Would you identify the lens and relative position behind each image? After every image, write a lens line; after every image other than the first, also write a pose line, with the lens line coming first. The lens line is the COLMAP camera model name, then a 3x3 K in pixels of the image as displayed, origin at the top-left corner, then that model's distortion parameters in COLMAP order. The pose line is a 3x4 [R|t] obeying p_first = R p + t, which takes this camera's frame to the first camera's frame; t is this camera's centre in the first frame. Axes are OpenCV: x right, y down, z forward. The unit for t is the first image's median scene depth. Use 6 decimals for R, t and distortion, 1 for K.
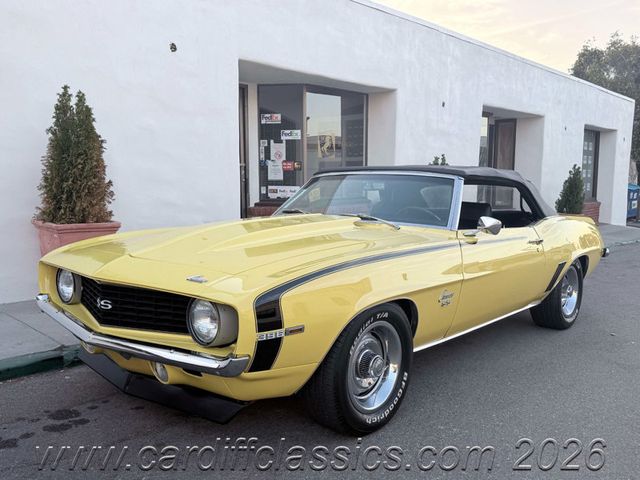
lens RADIAL K [[618.8, 0, 320.0], [0, 618.8, 240.0], [0, 0, 1]] dist [0.165013, -0.439971]
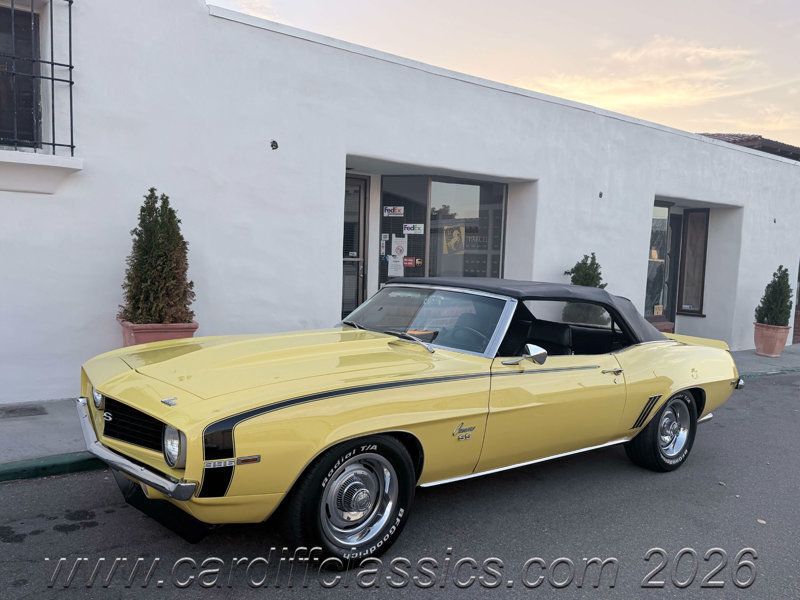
lens RADIAL K [[710.2, 0, 400.0], [0, 710.2, 300.0], [0, 0, 1]] dist [0.148189, -0.327356]
pose [[0.977971, 0.044724, -0.203895, 0.238105], [-0.050834, 0.998398, -0.024829, -0.055196], [0.202458, 0.034647, 0.978678, -0.061593]]
